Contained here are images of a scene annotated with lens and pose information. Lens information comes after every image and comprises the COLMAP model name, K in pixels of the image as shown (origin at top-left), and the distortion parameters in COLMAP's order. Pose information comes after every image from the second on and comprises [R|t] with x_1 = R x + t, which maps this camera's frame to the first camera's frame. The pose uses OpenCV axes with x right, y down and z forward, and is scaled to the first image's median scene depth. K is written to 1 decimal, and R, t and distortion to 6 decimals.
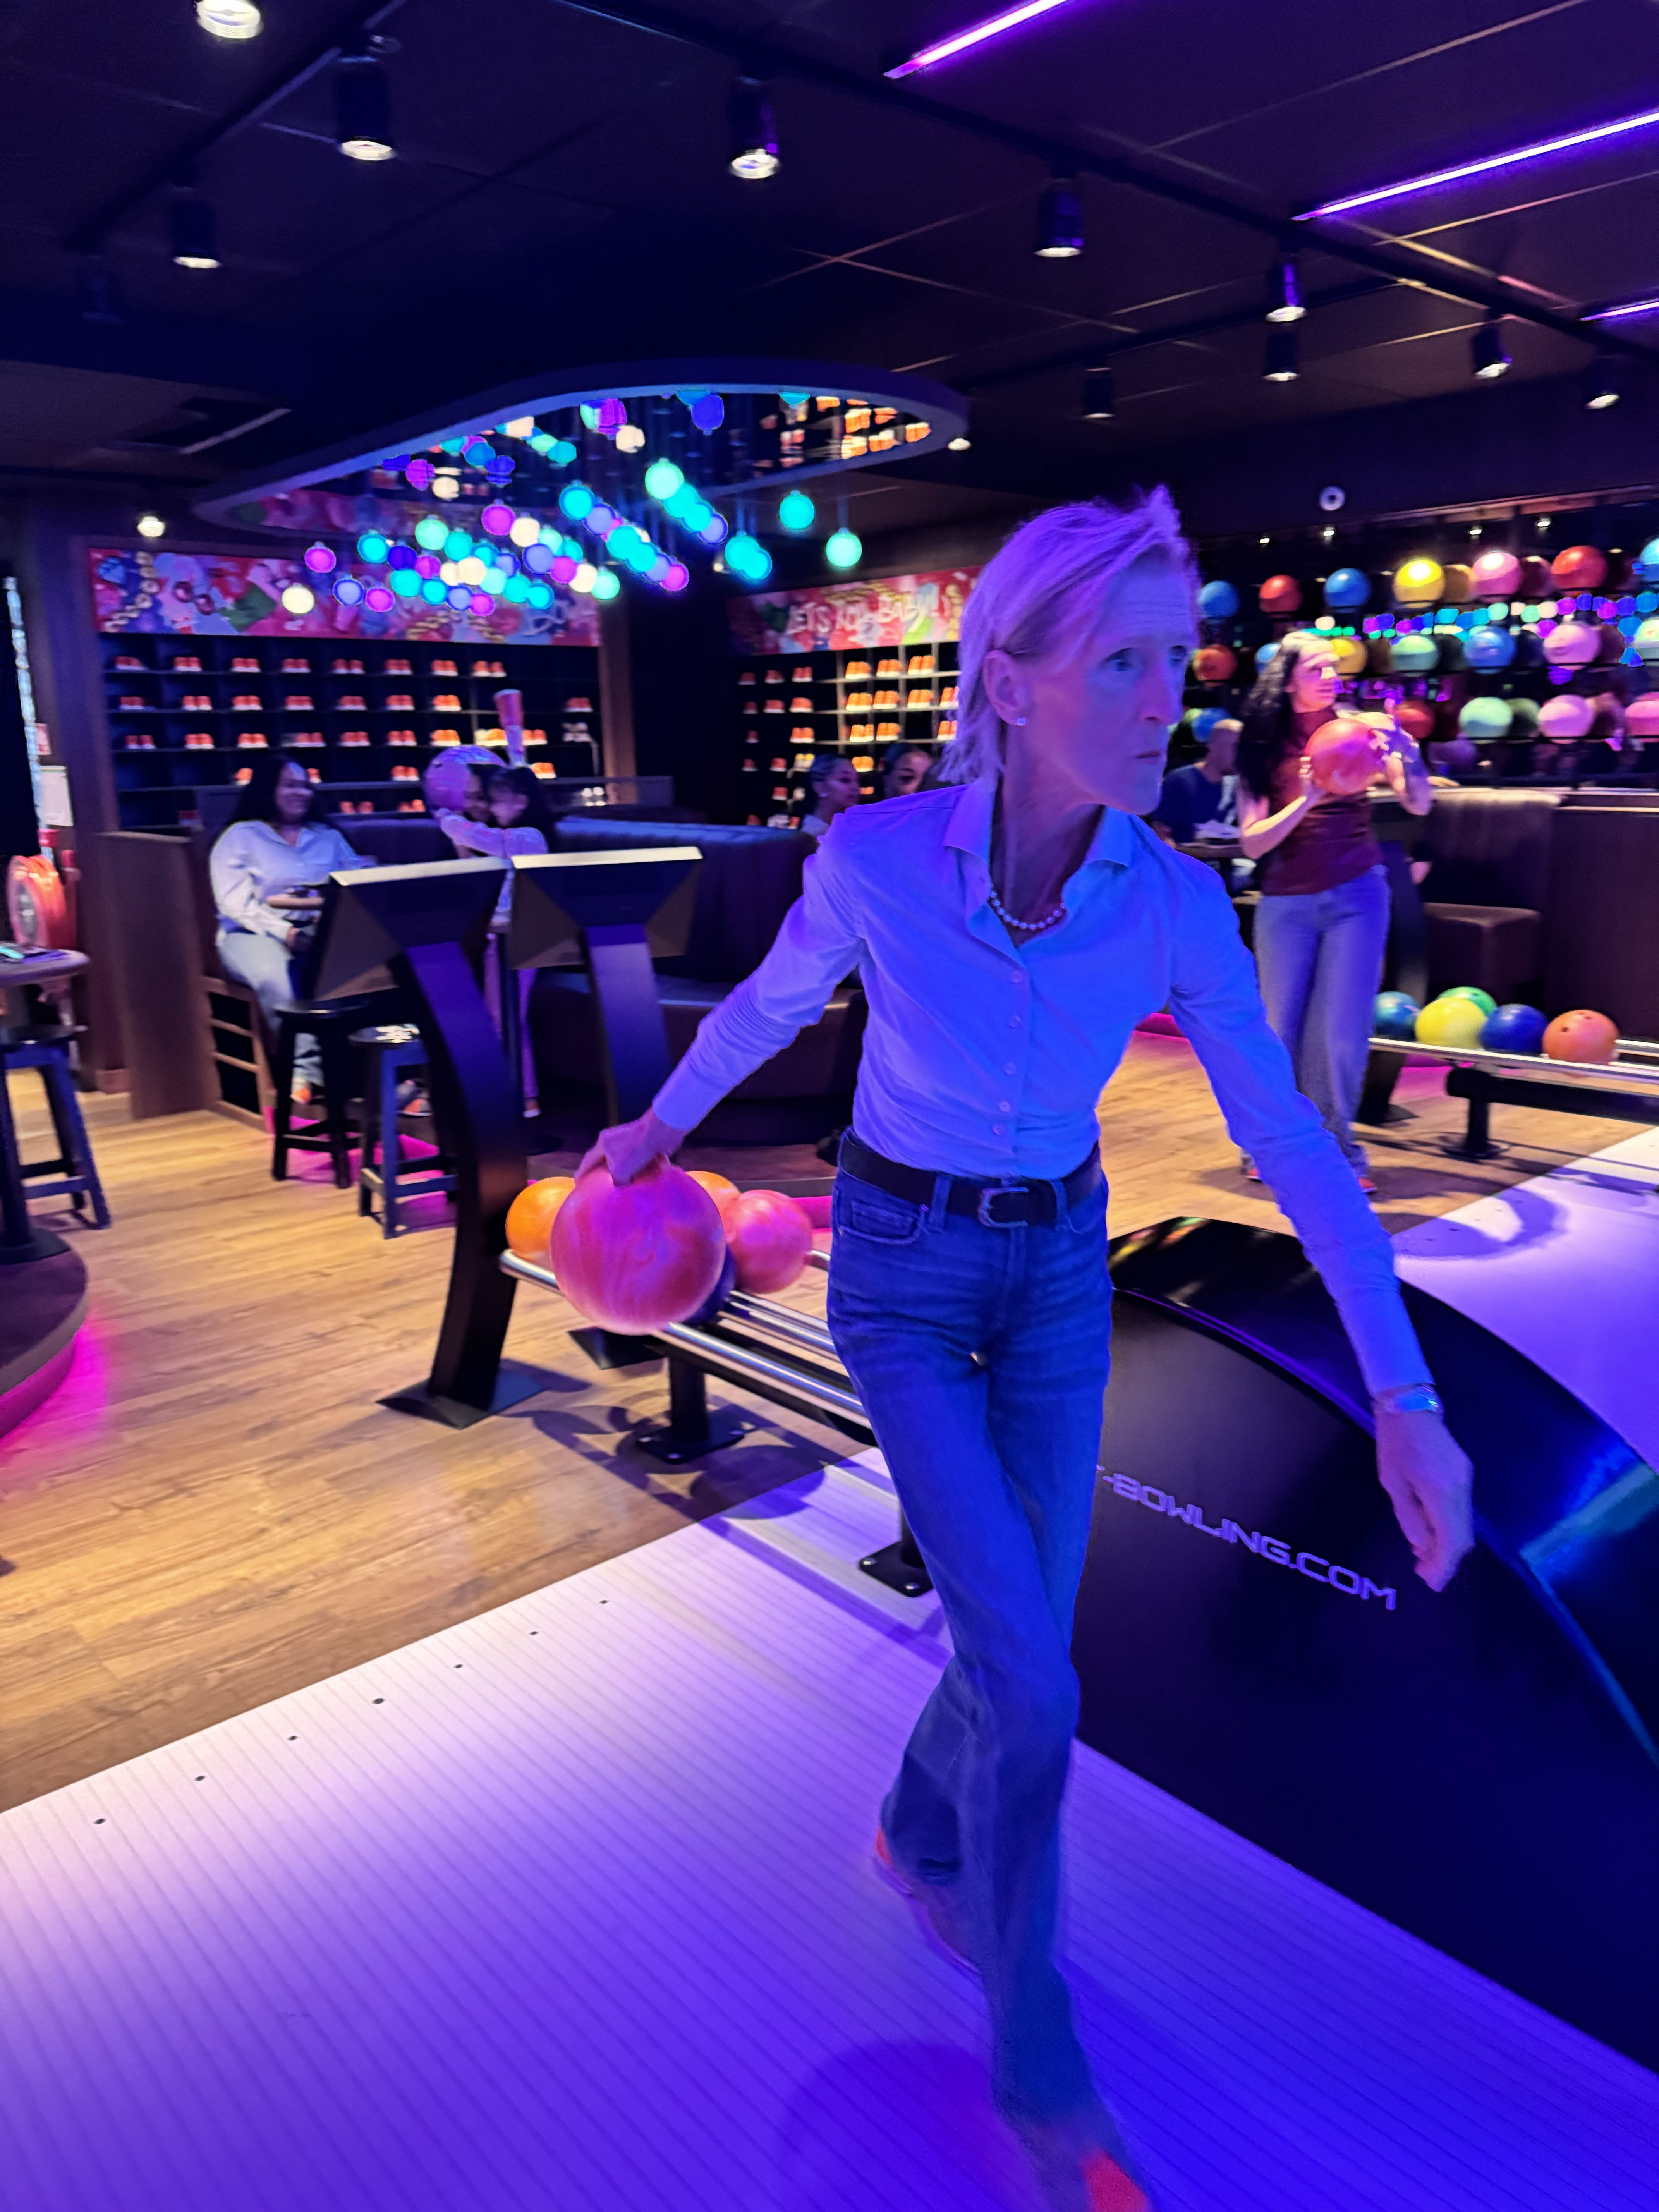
lens RADIAL K [[1562.2, 0, 846.4], [0, 1562.2, 1107.9], [0, 0, 1]] dist [0.036867, -0.039465]
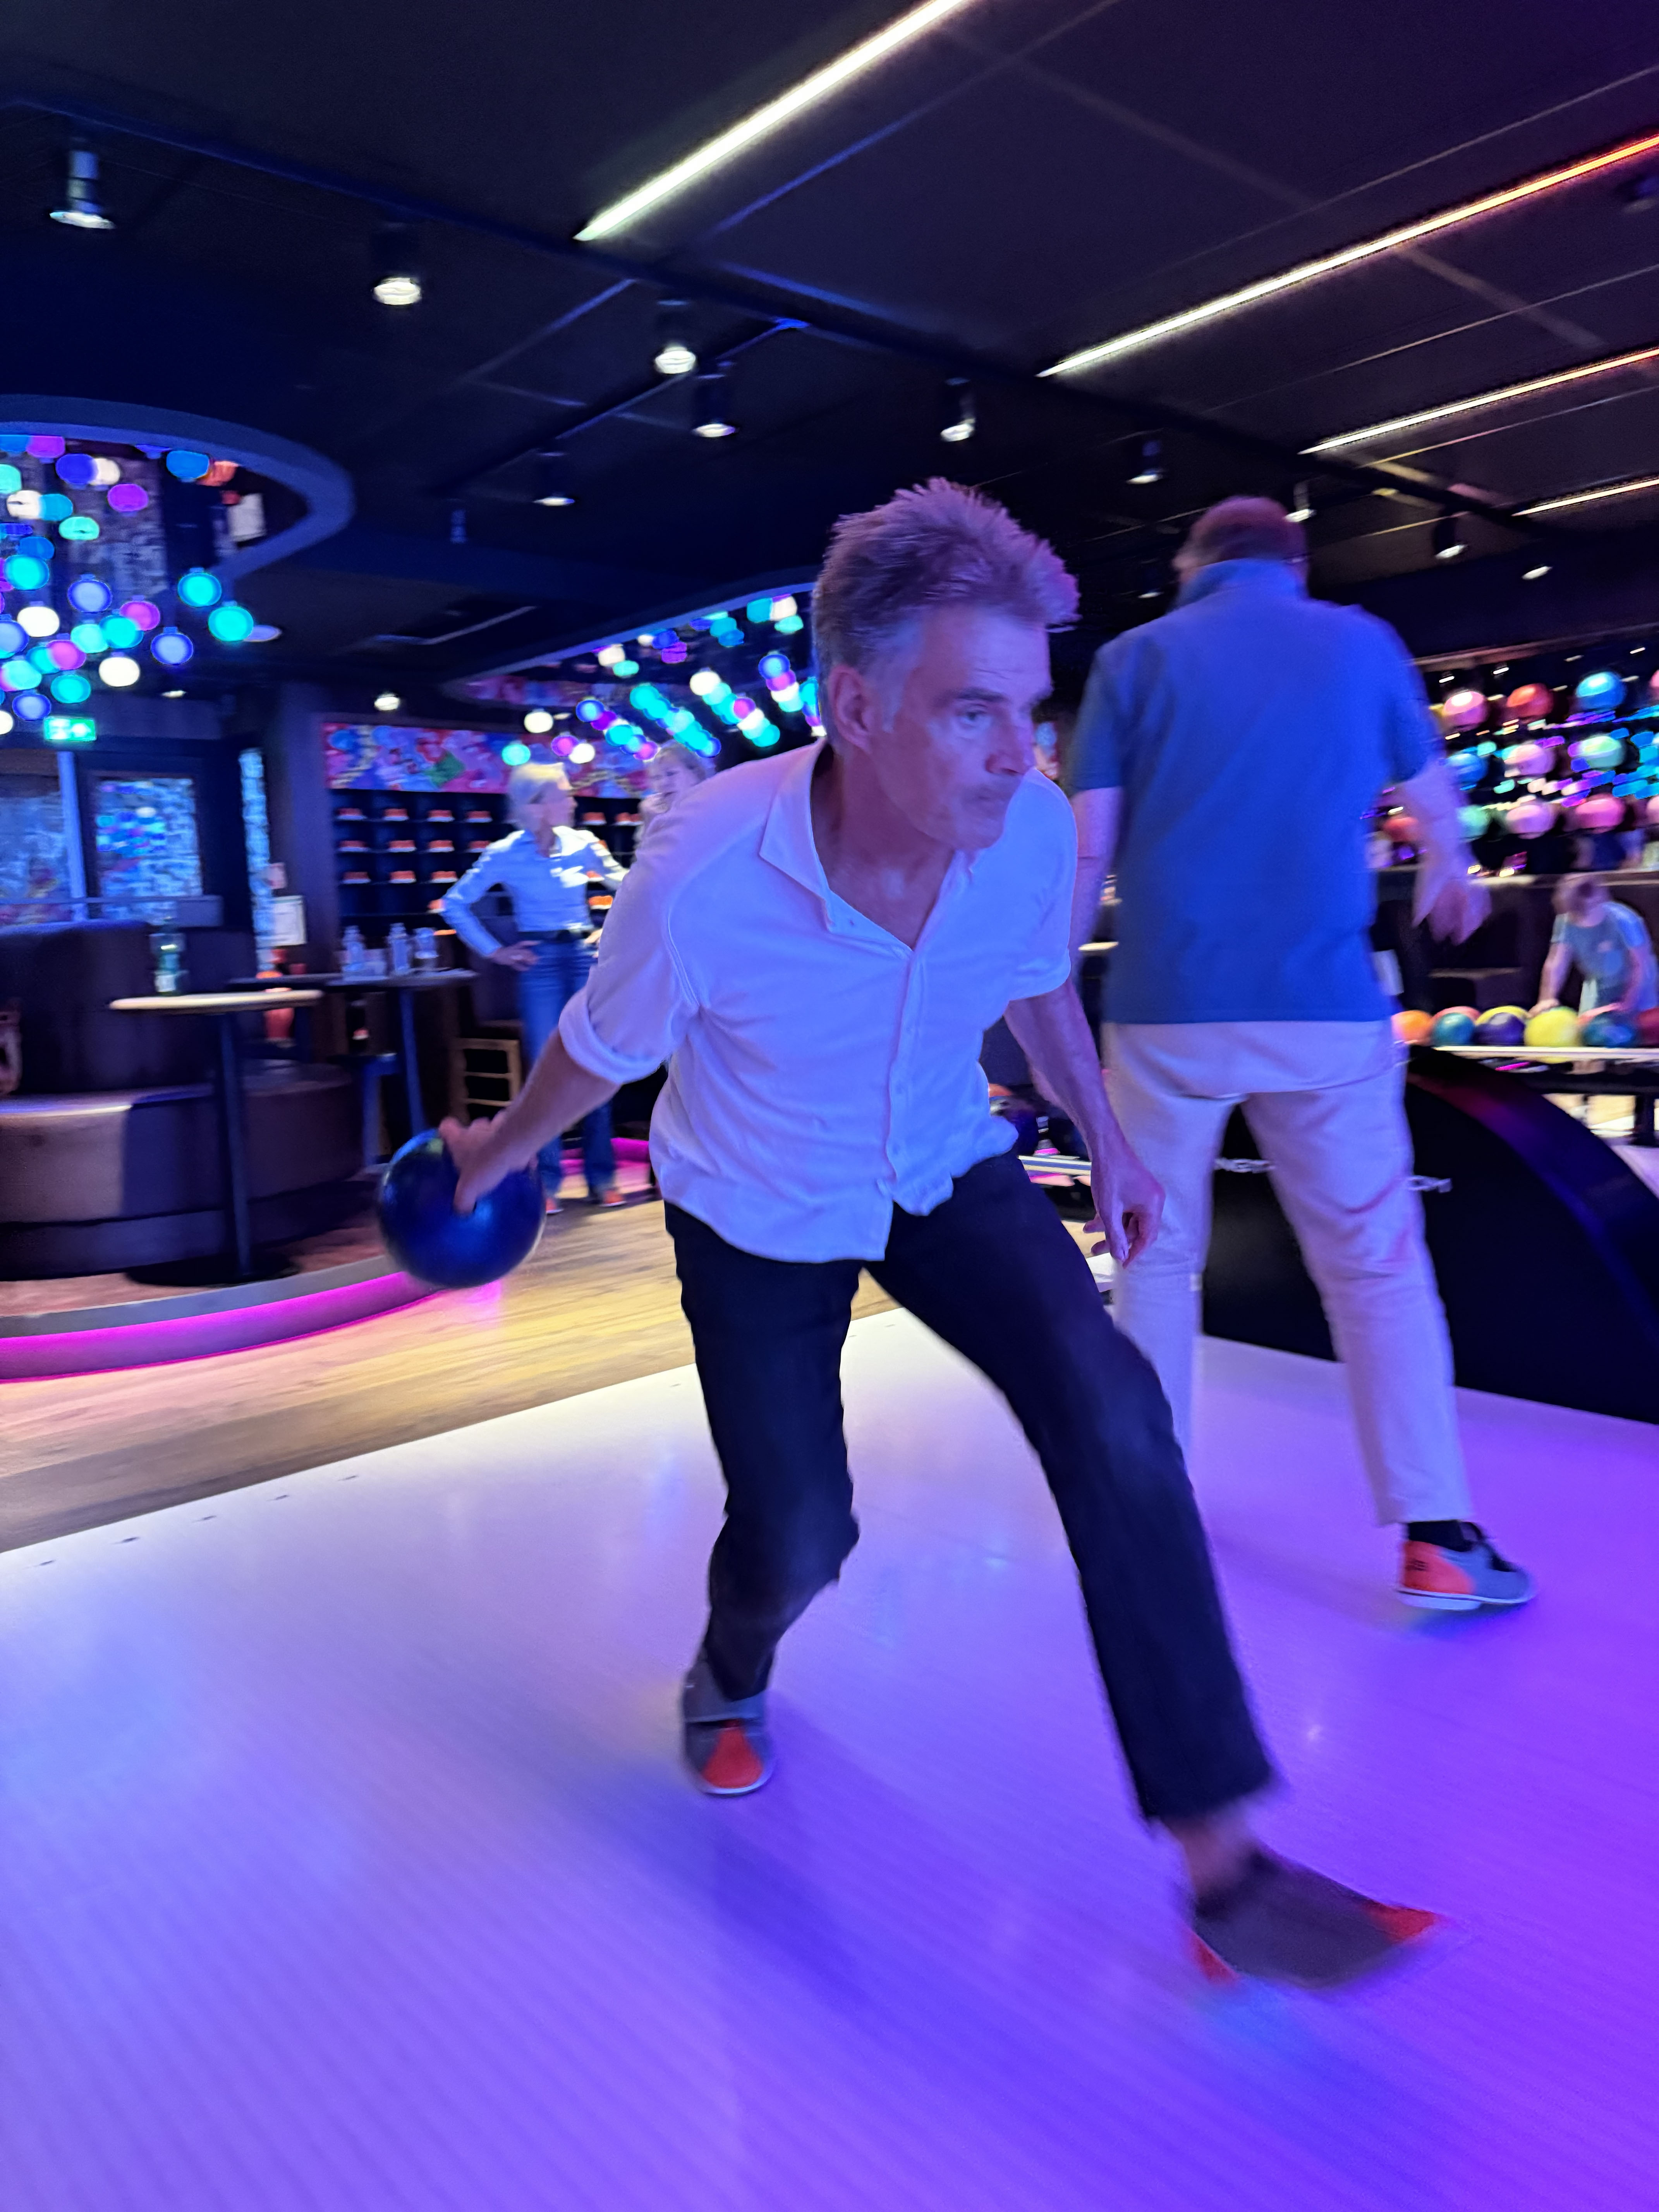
lens RADIAL K [[1562.2, 0, 844.5], [0, 1562.2, 1090.1], [0, 0, 1]] dist [0.036867, -0.039465]
pose [[0.999730, -0.022974, -0.003493, -0.074497], [0.022347, 0.991687, -0.126721, 0.094543], [0.006376, 0.126609, 0.991932, -0.181013]]
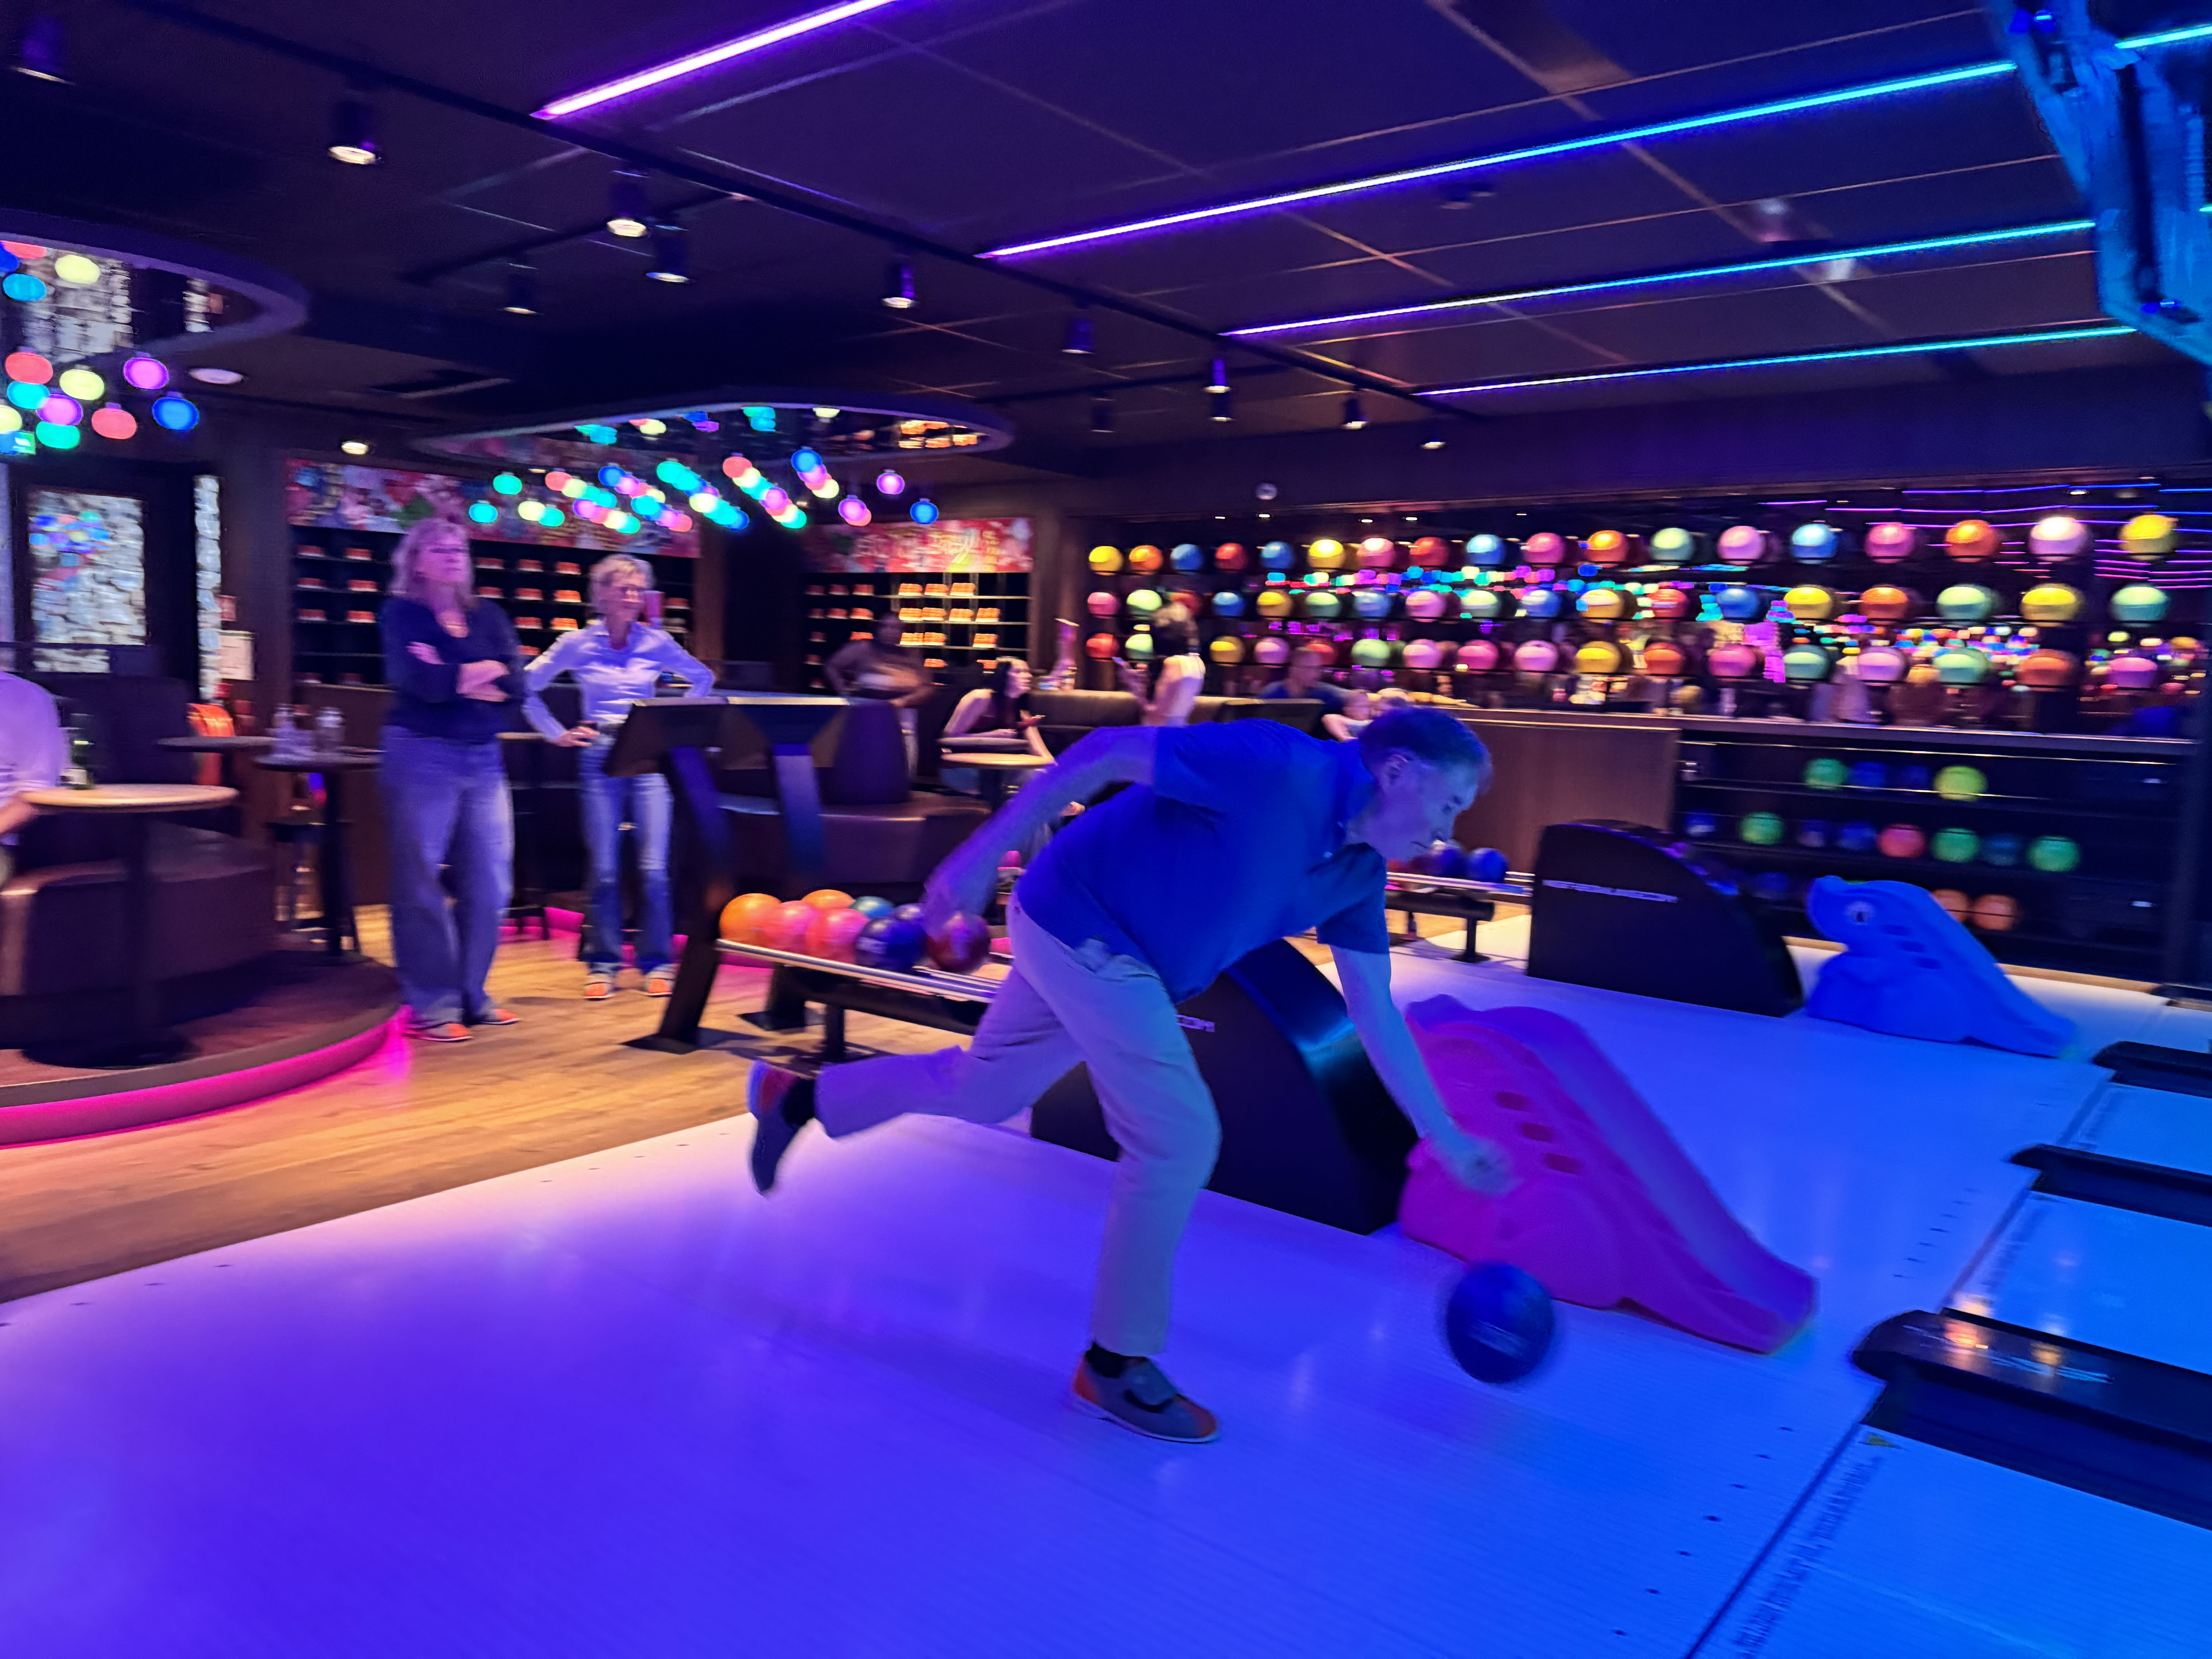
lens RADIAL K [[1562.2, 0, 1087.5], [0, 1562.2, 816.1], [0, 0, 1]] dist [0.036867, -0.039465]
pose [[0.988573, 0.036131, 0.146349, -0.034839], [-0.017044, 0.991416, -0.129629, 0.067940], [-0.149777, 0.125653, 0.980703, -0.255944]]
